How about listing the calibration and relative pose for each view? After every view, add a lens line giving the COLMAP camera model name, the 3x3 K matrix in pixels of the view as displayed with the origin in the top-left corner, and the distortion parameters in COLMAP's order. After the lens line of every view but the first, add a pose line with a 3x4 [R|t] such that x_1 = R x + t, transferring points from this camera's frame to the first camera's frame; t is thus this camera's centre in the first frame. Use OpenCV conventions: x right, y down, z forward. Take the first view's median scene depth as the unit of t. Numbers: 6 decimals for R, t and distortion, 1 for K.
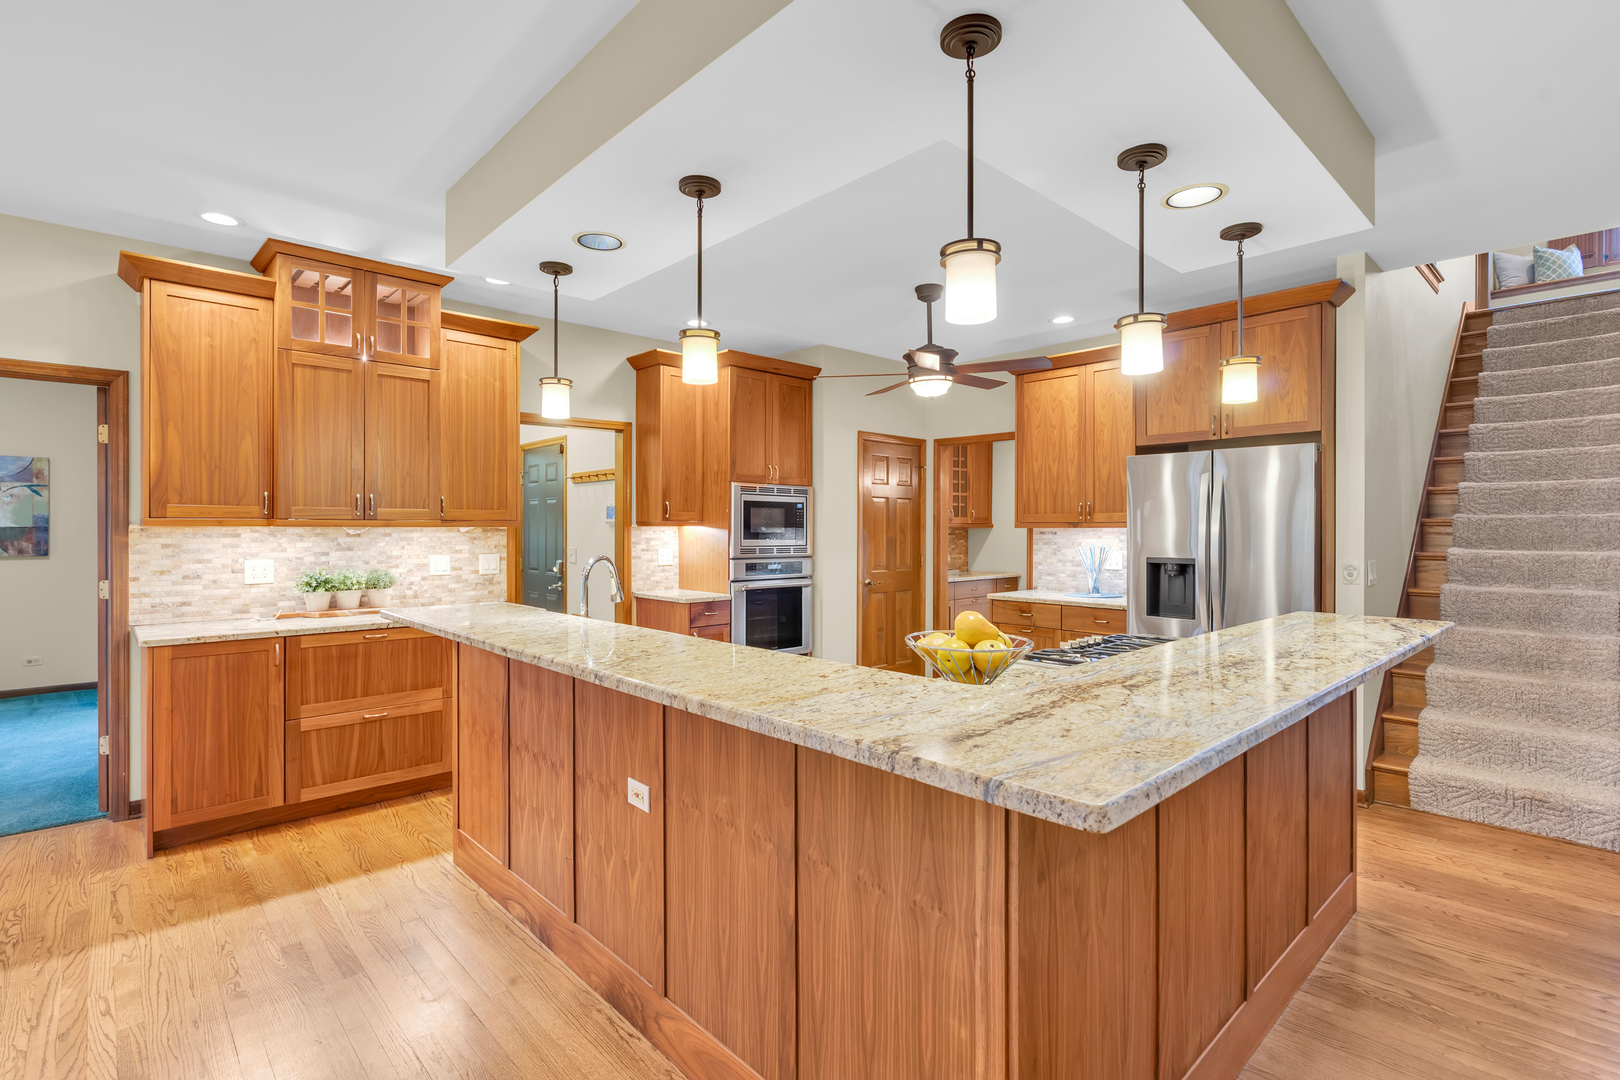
lens RADIAL K [[758.5, 0, 806.0], [0, 758.5, 535.4], [0, 0, 1]] dist [-0.000109, 0.000116]
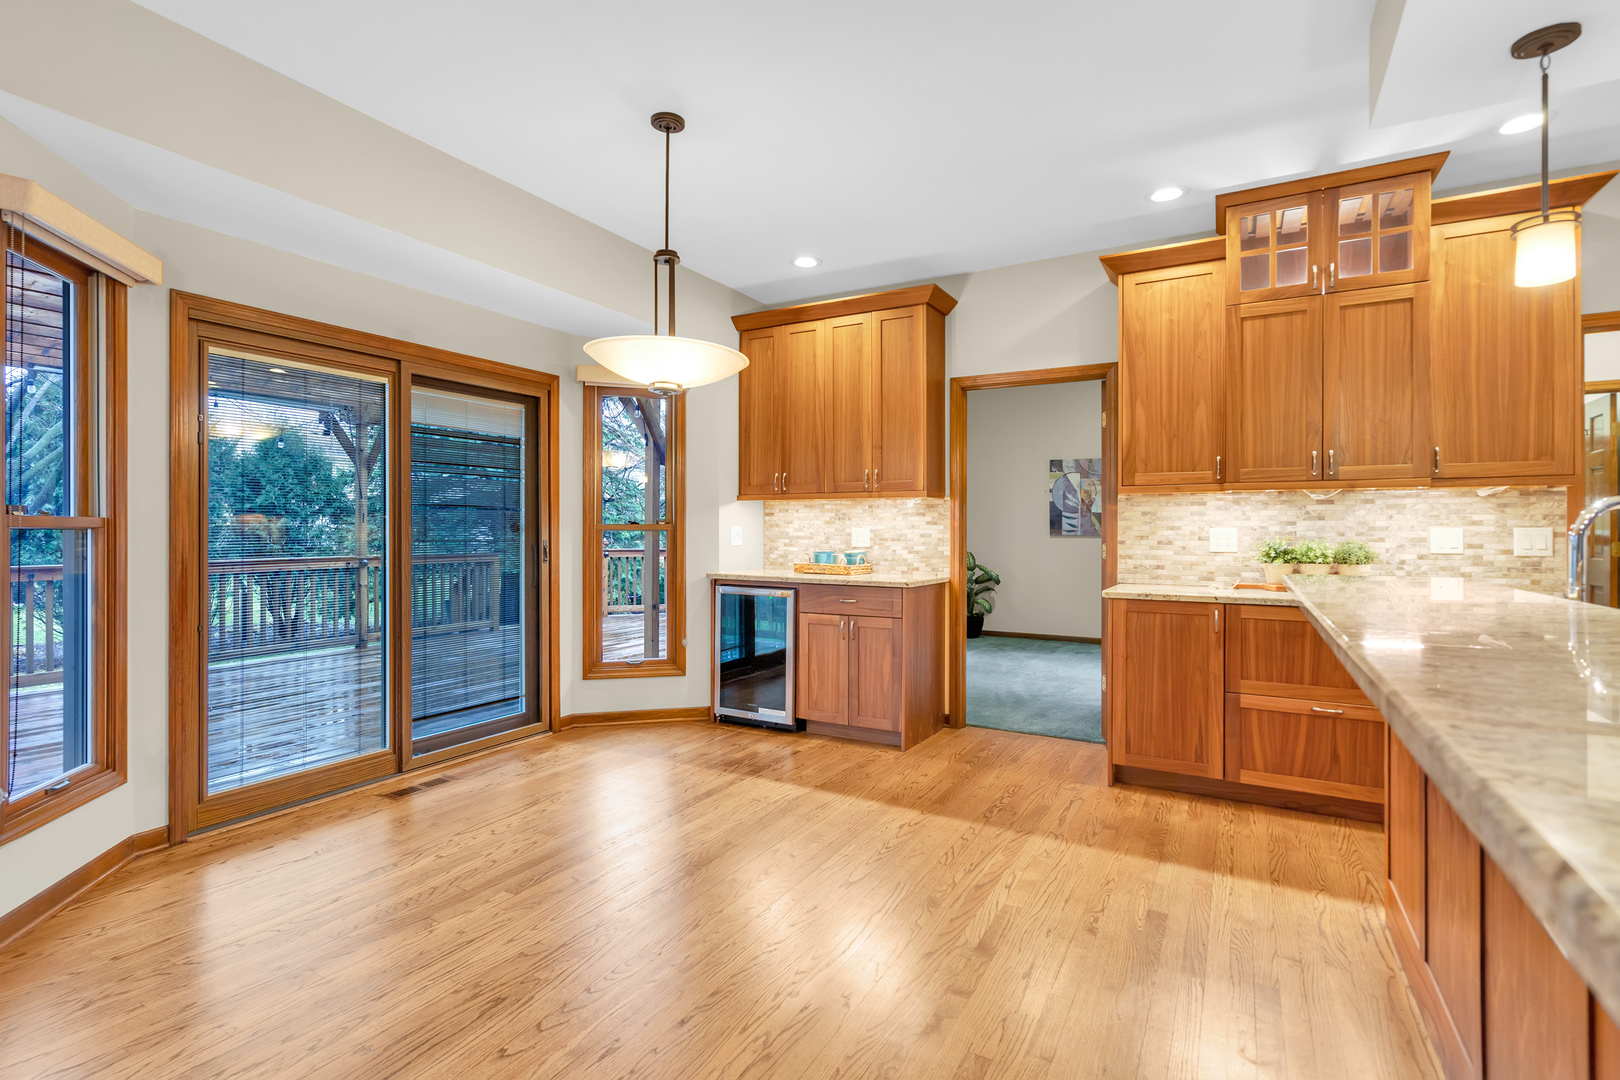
lens RADIAL K [[767.1, 0, 800.0], [0, 767.1, 527.6], [0, 0, 1]] dist [0.005575, 0.000595]
pose [[0.300723, -0.000084, -0.953711, 0.072545], [-0.008857, 0.999957, -0.002881, 0.041857], [0.953670, 0.009314, 0.300710, 0.183389]]
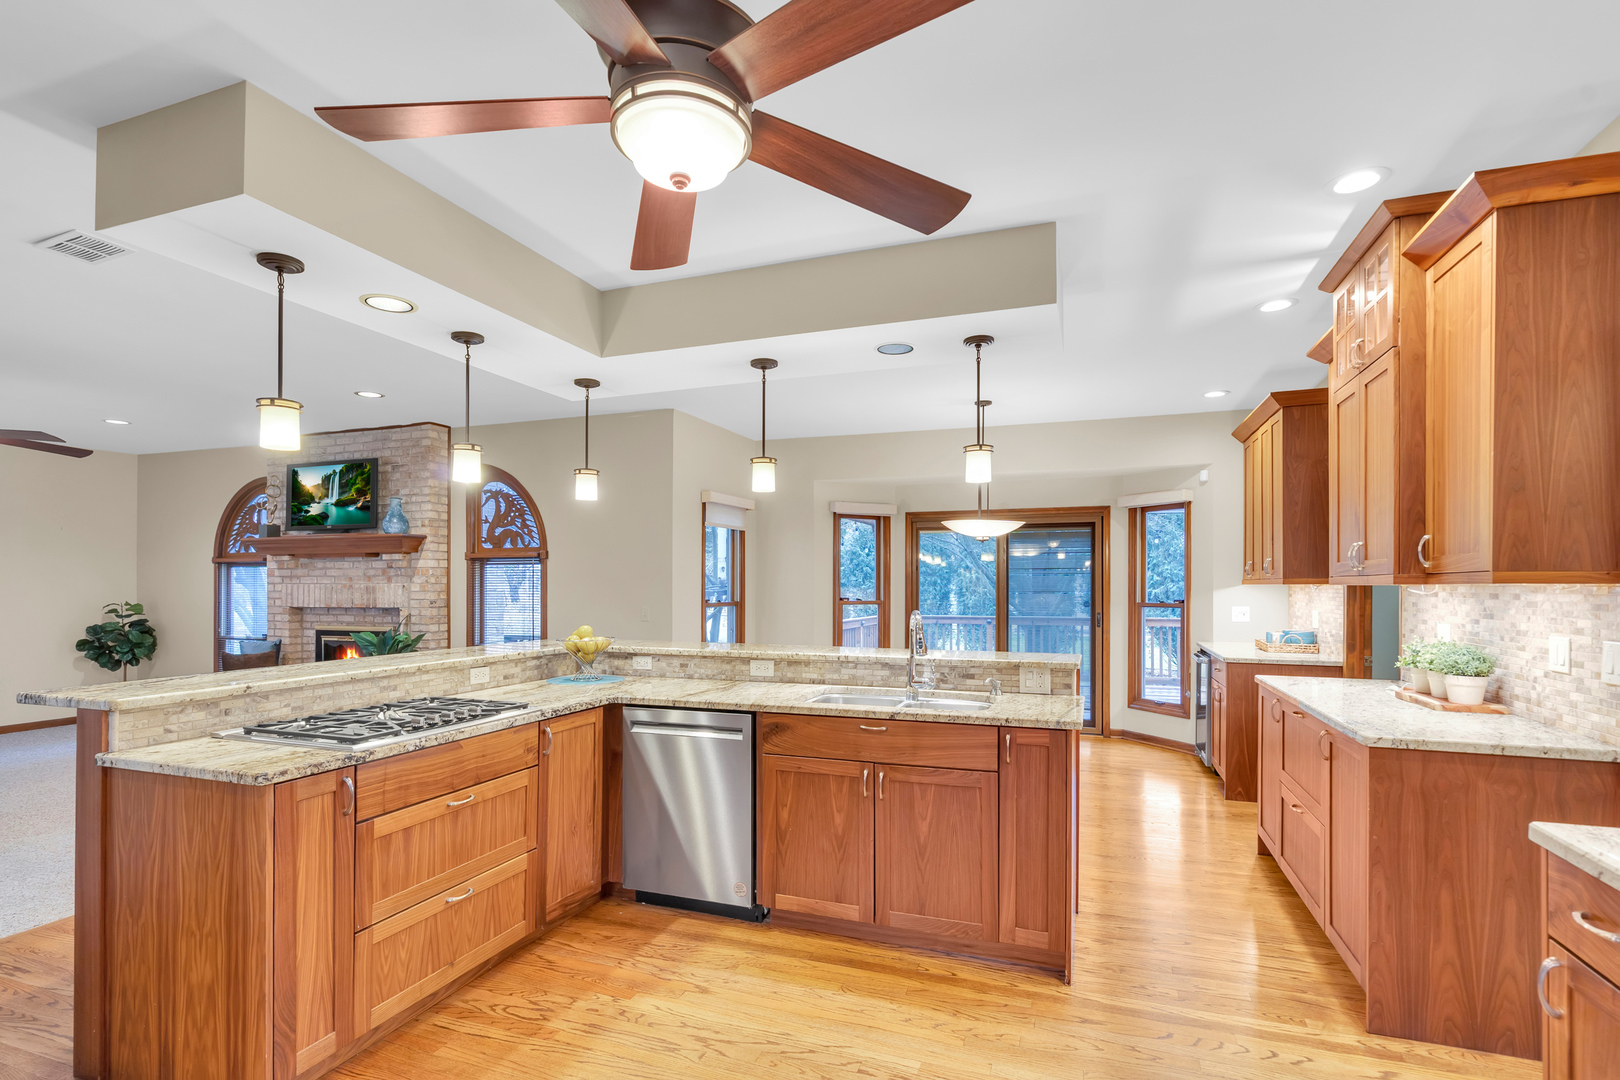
lens RADIAL K [[769.9, 0, 813.5], [0, 769.9, 587.7], [0, 0, 1]] dist [-0.000410, -0.000958]
pose [[-0.889985, 0.001883, -0.455986, 0.297947], [-0.002269, 0.999961, 0.008558, -0.014110], [0.455984, 0.008651, -0.889946, 1.528546]]
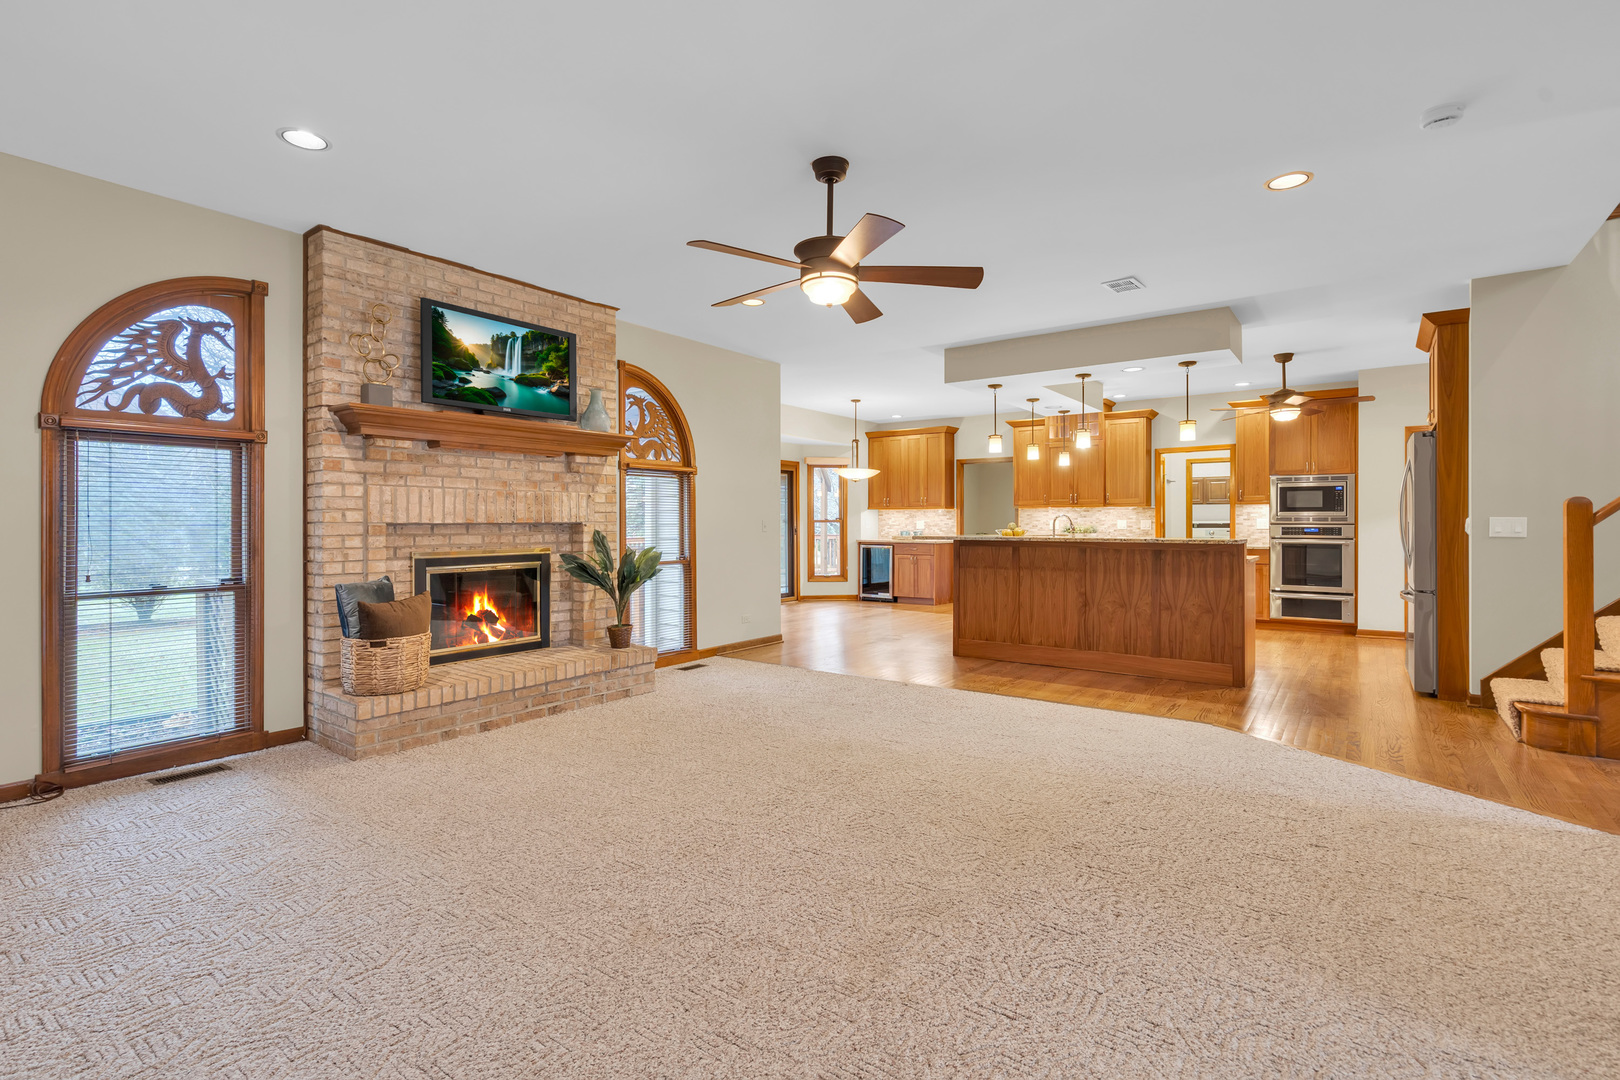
lens RADIAL K [[782.0, 0, 797.5], [0, 782.0, 520.1], [0, 0, 1]] dist [0.002844, 0.000385]
pose [[0.186630, -0.003223, -0.982425, 1.907626], [-0.005790, 0.999974, -0.004380, 0.050789], [0.982413, 0.006506, 0.186607, -0.414865]]
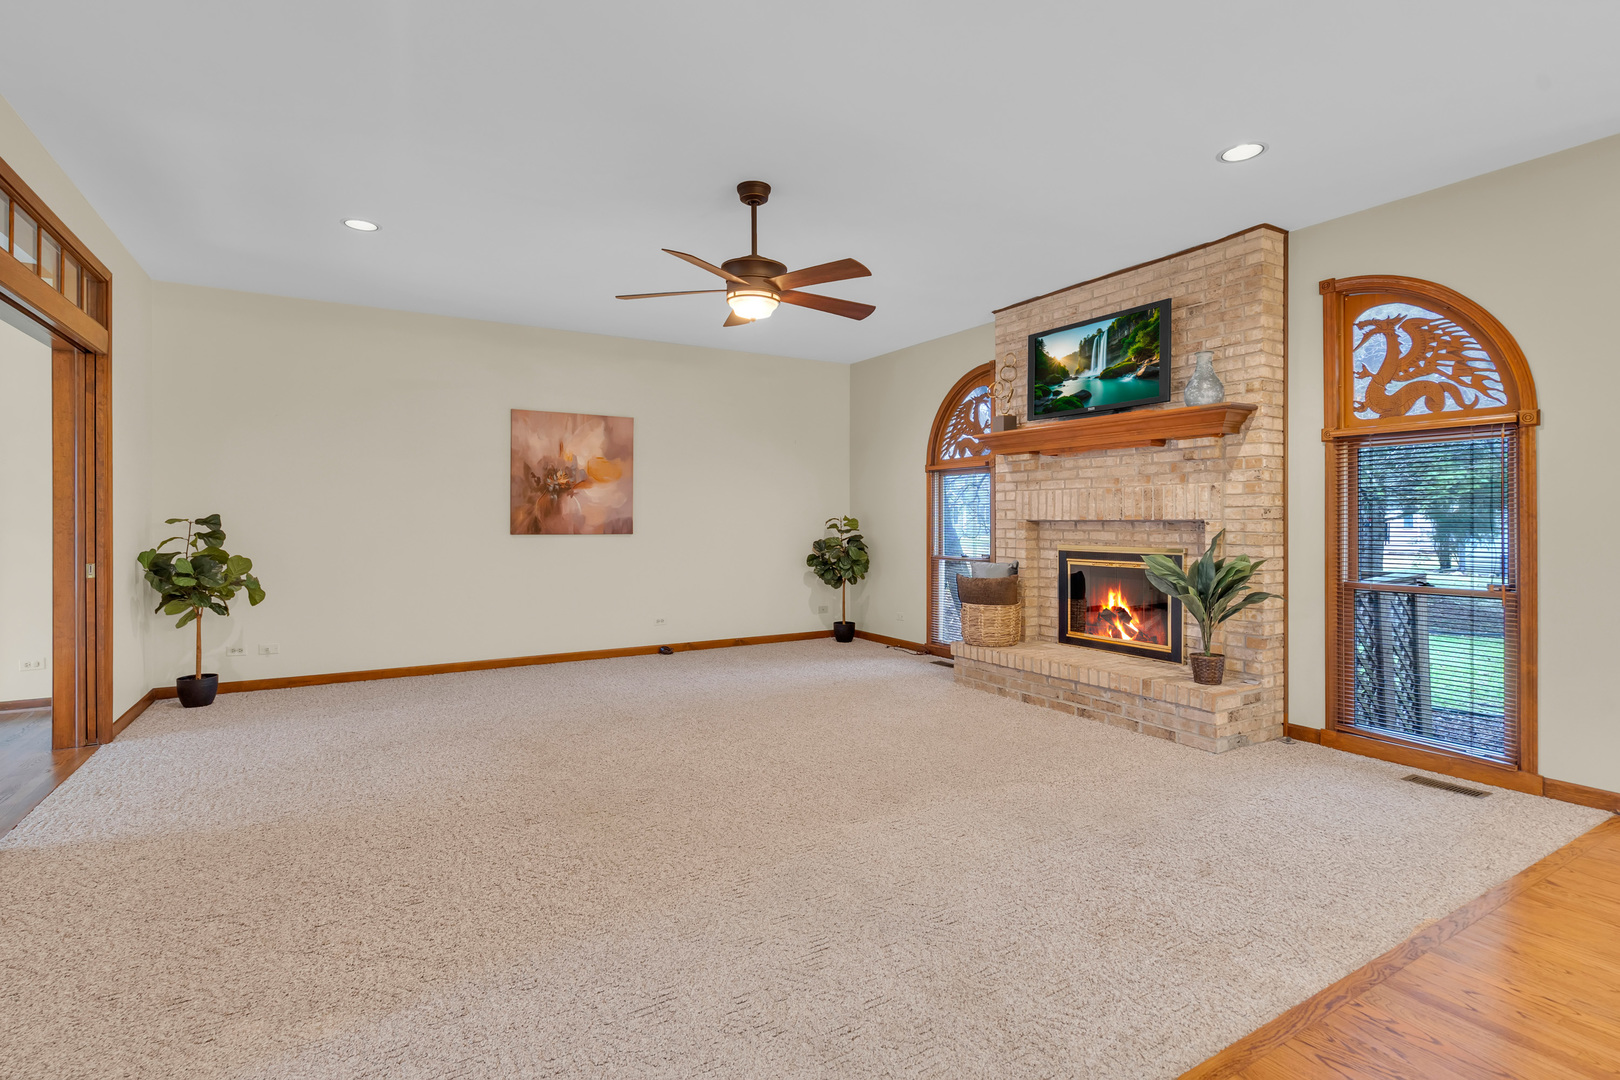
lens RADIAL K [[782.0, 0, 797.5], [0, 782.0, 520.1], [0, 0, 1]] dist [0.002844, 0.000385]
pose [[-0.974624, 0.001085, 0.223847, 0.686386], [0.003215, 0.999953, 0.009148, 0.038322], [-0.223827, 0.009636, -0.974581, 0.797758]]
